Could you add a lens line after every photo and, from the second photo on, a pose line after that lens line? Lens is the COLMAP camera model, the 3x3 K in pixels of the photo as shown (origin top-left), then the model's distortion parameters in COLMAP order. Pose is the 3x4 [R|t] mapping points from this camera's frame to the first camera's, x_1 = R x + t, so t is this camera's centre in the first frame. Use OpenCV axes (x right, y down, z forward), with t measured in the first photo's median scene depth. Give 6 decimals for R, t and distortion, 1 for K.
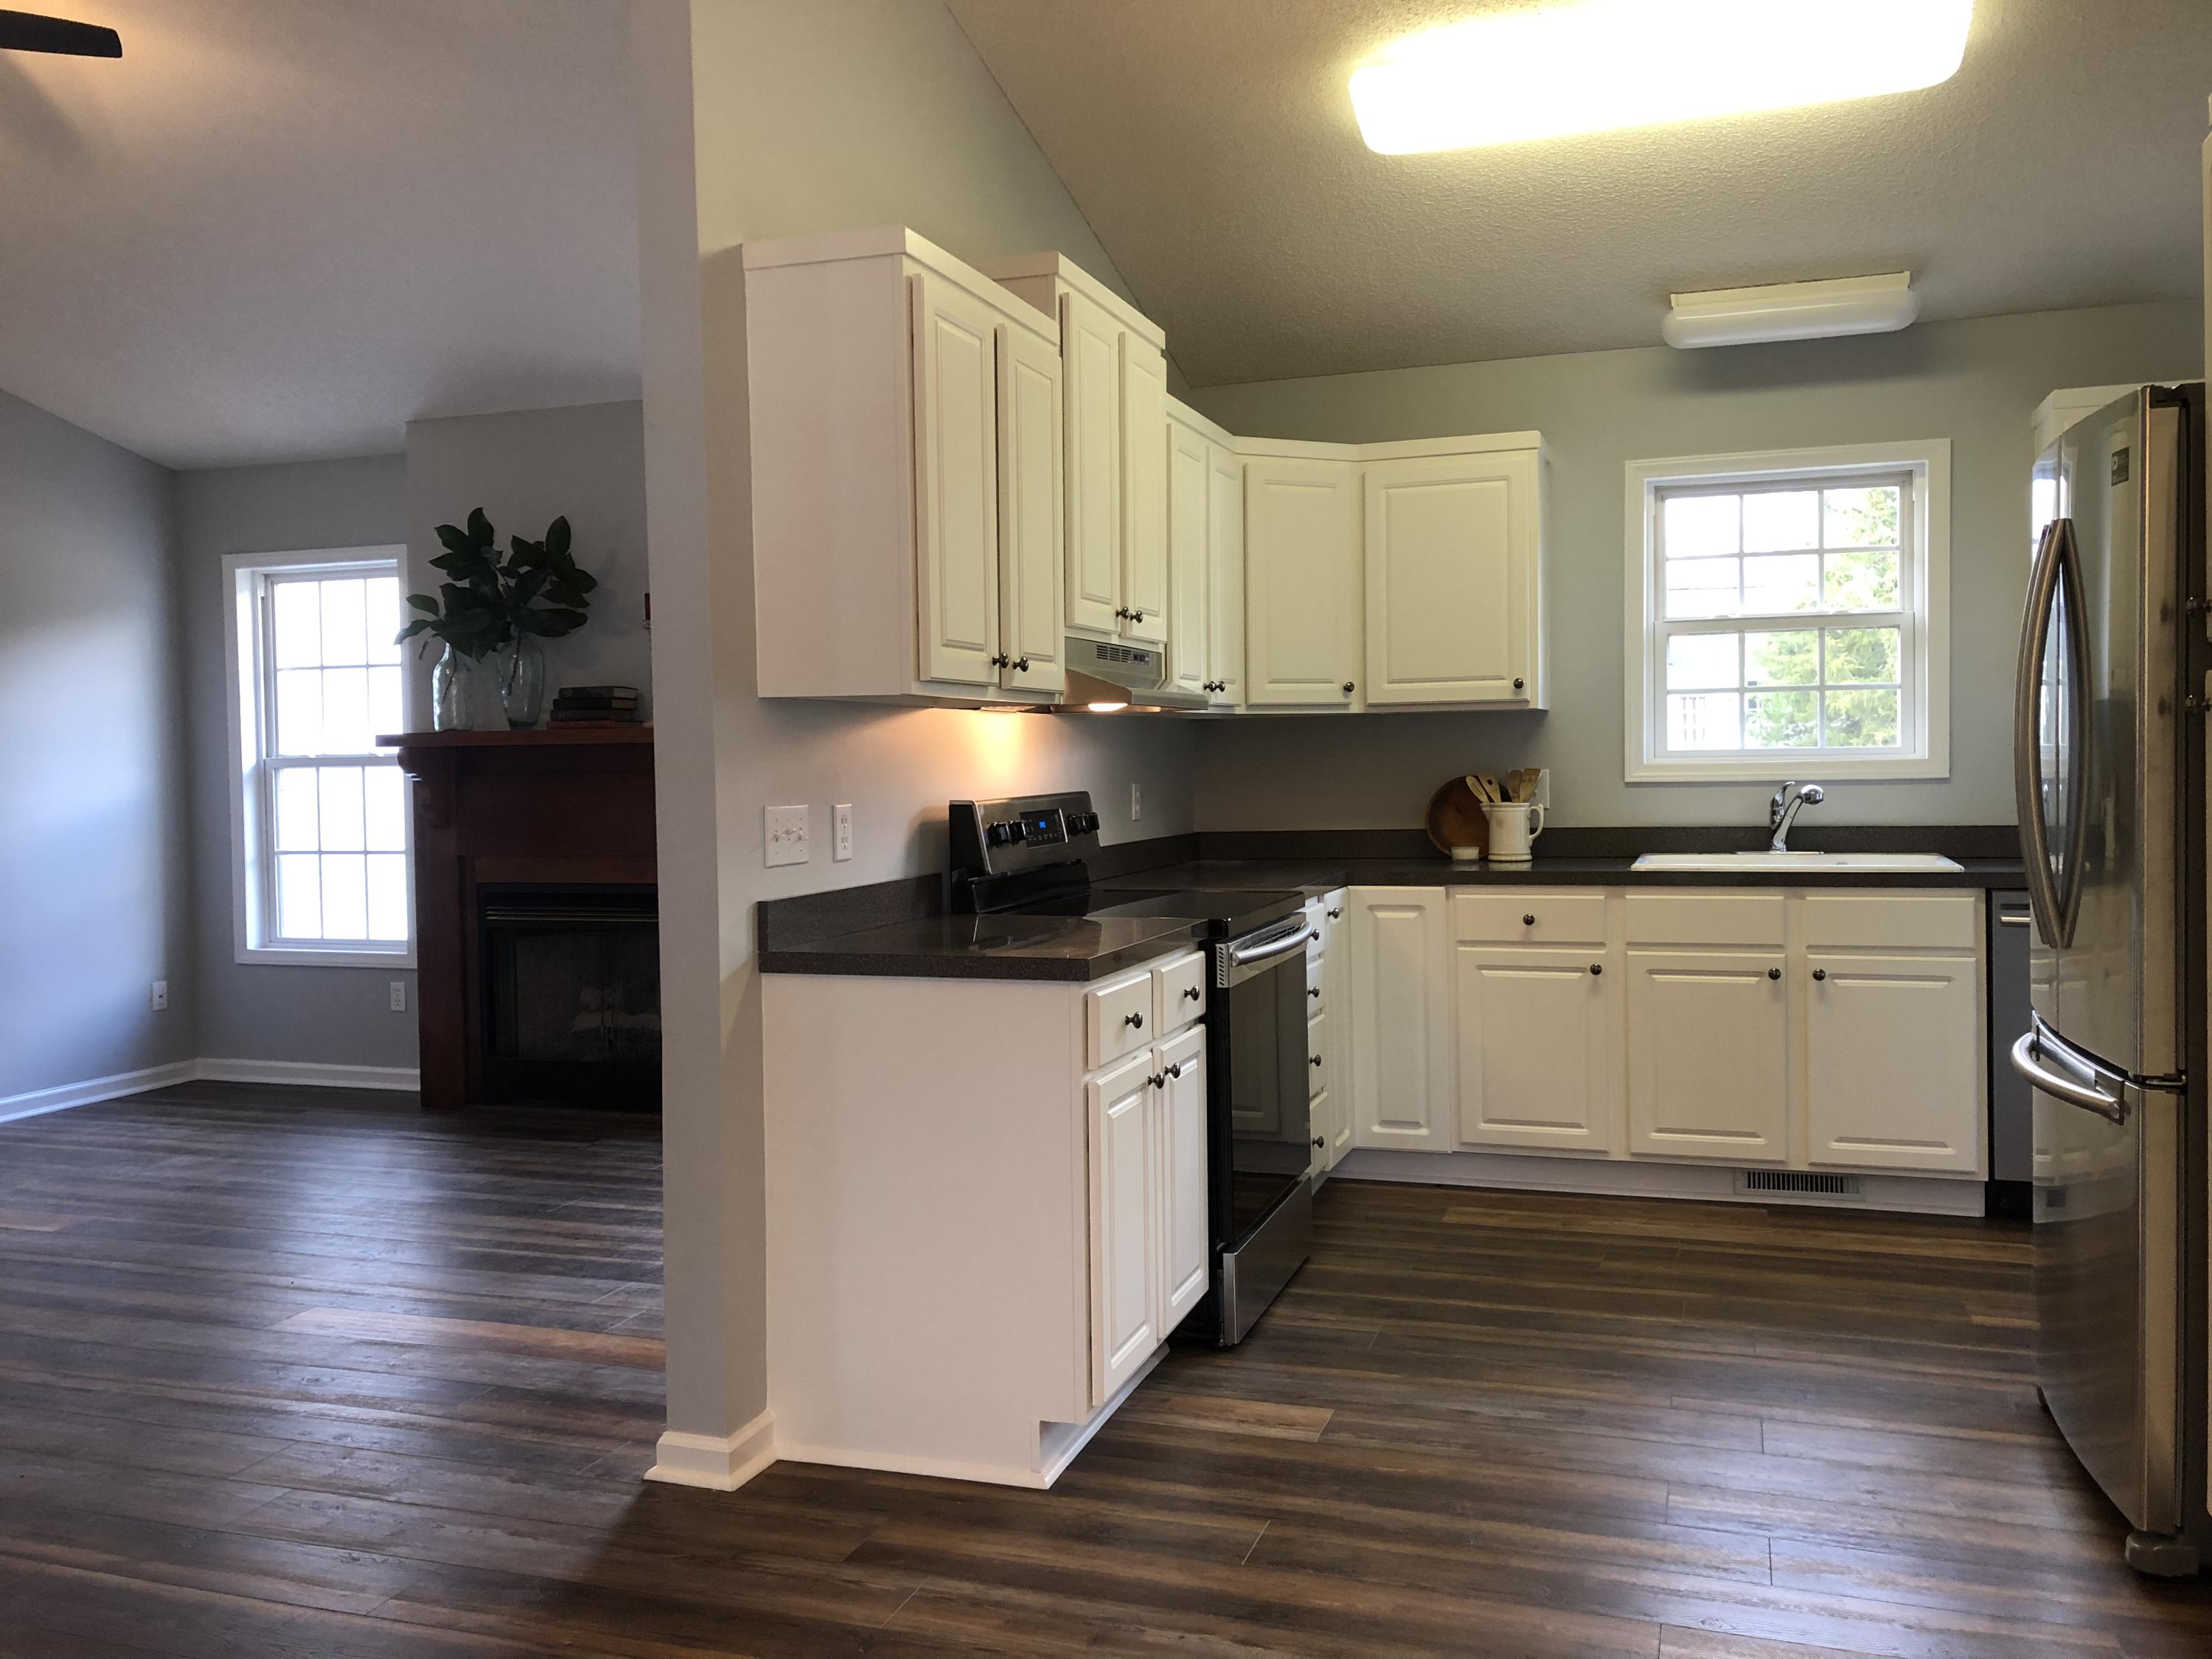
lens RADIAL K [[1733.0, 0, 1121.7], [0, 1733.0, 837.4], [0, 0, 1]] dist [-0.009473, -0.013252]
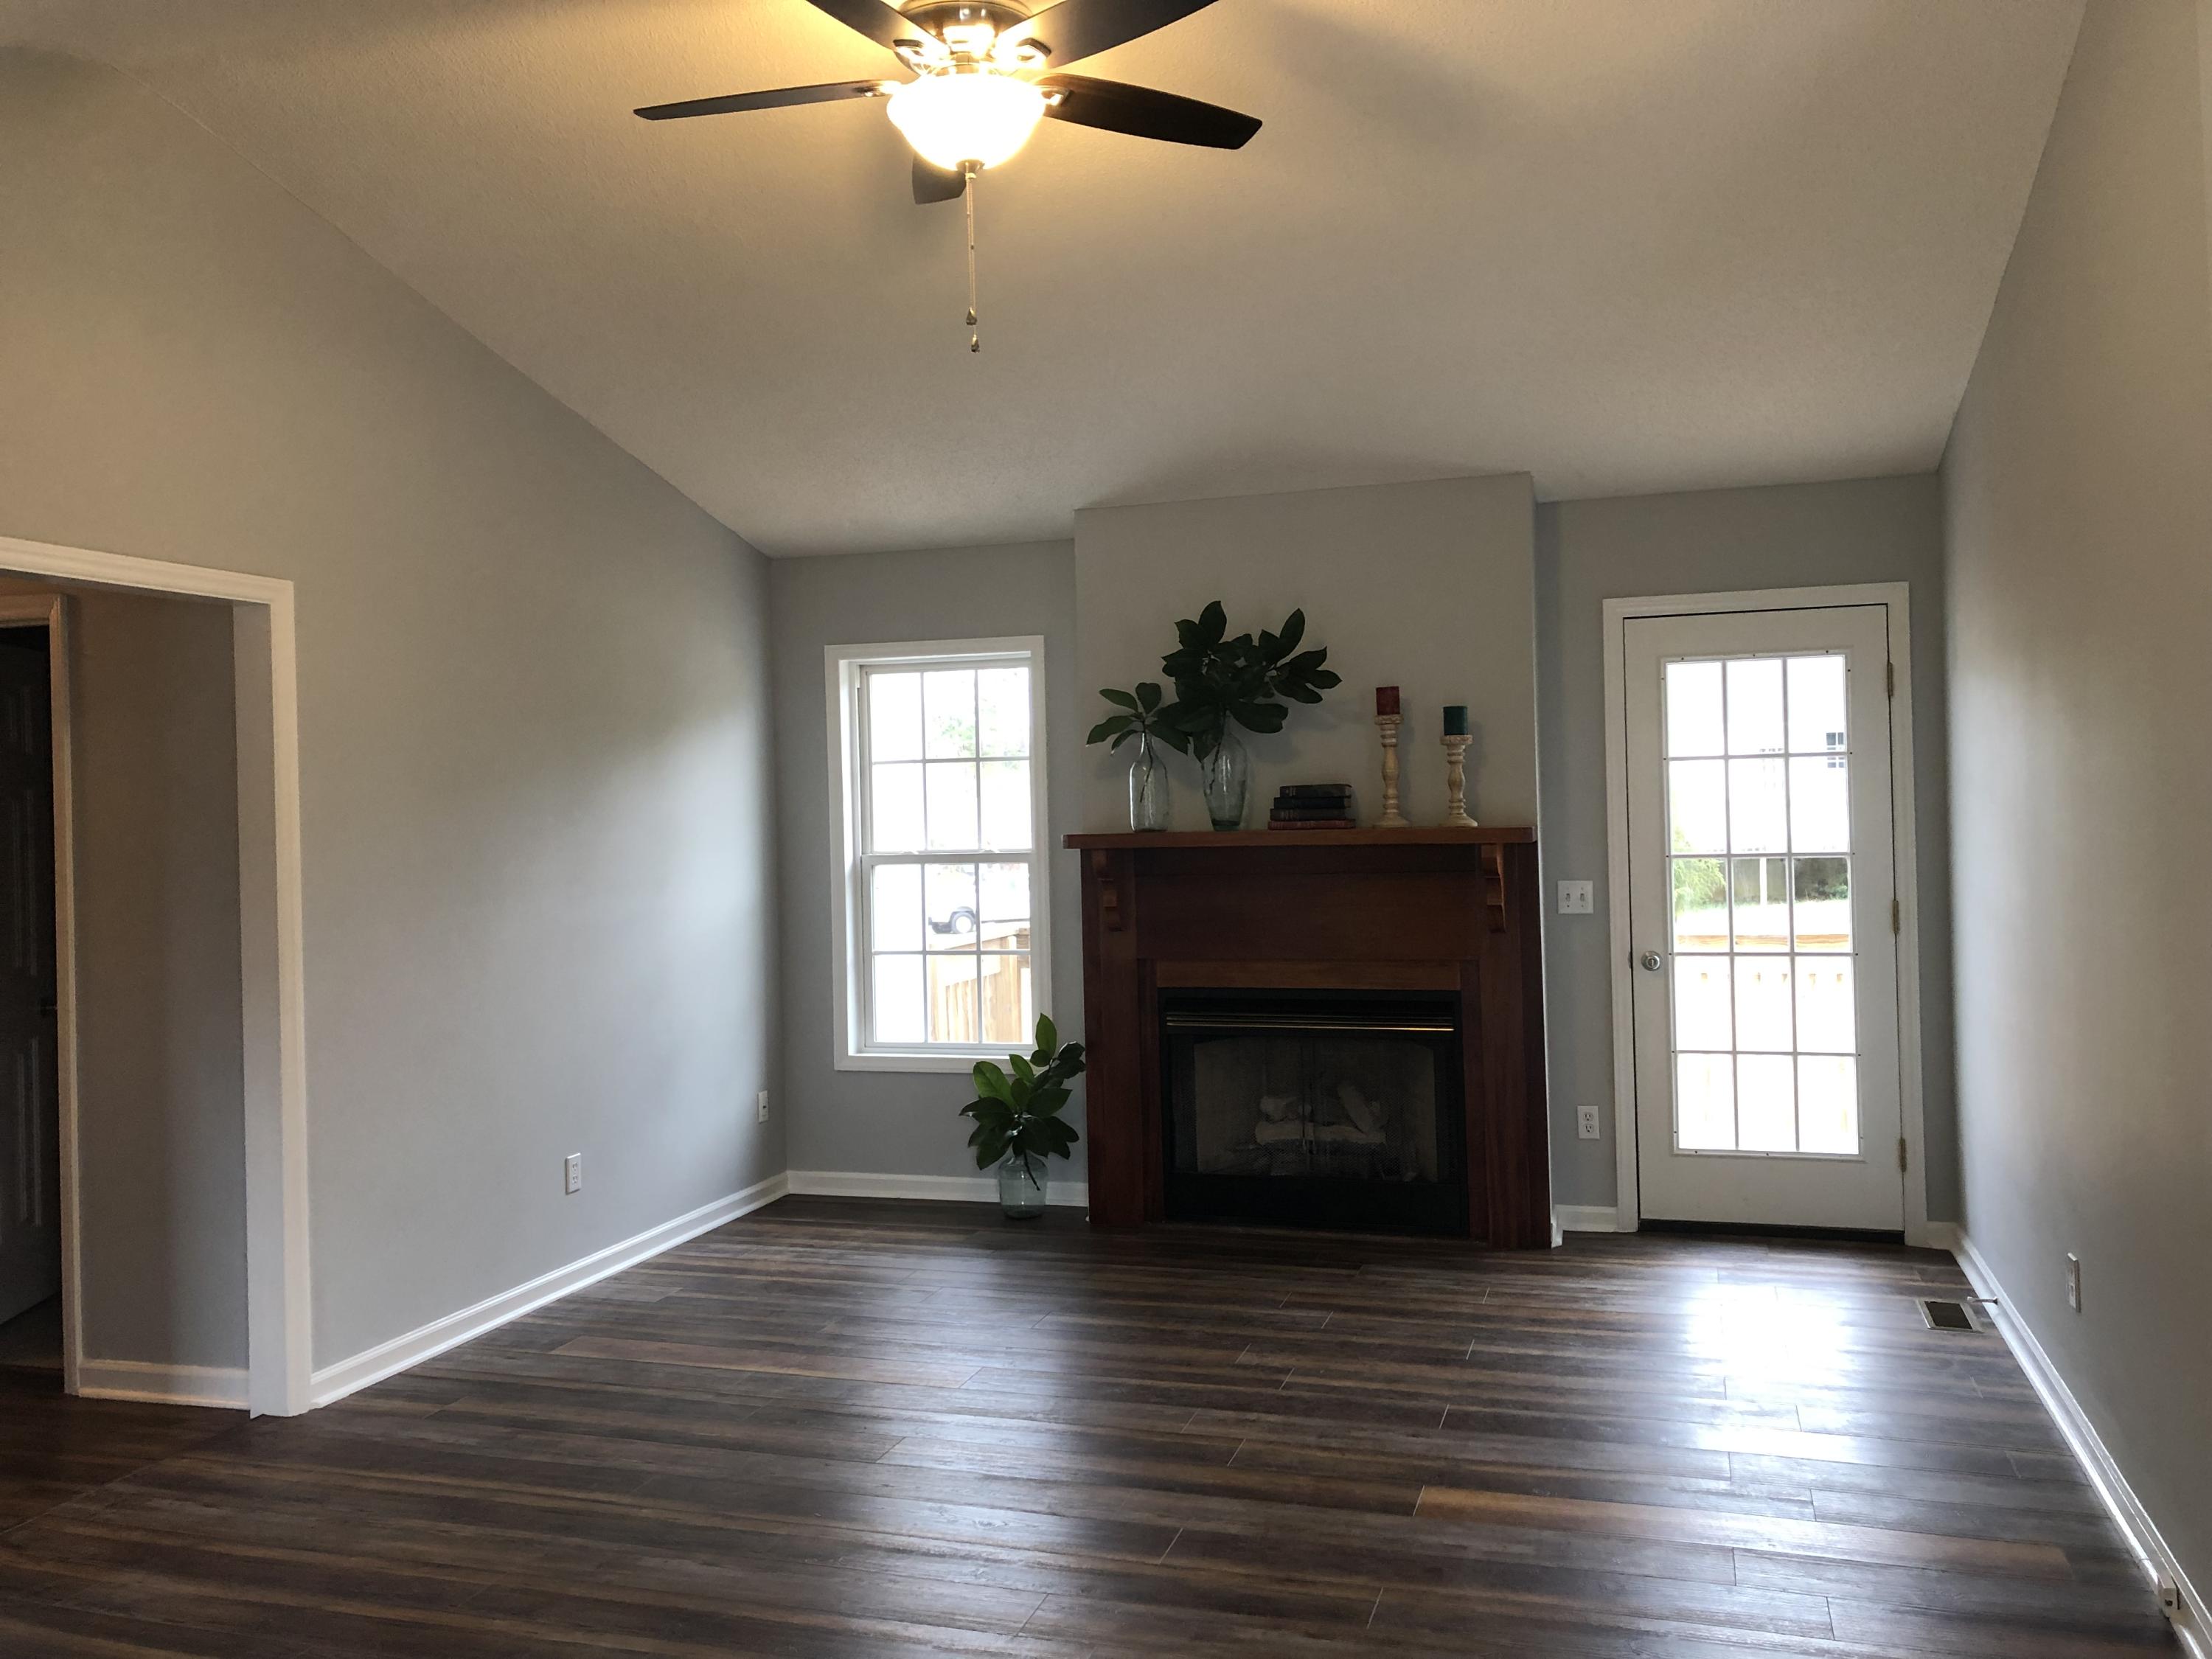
lens RADIAL K [[1733.0, 0, 1089.6], [0, 1733.0, 812.3], [0, 0, 1]] dist [-0.009473, -0.013252]
pose [[0.999884, -0.014537, -0.004529, -0.371019], [0.014356, 0.999188, -0.037652, -0.032433], [0.005072, 0.037582, 0.999281, 0.038105]]
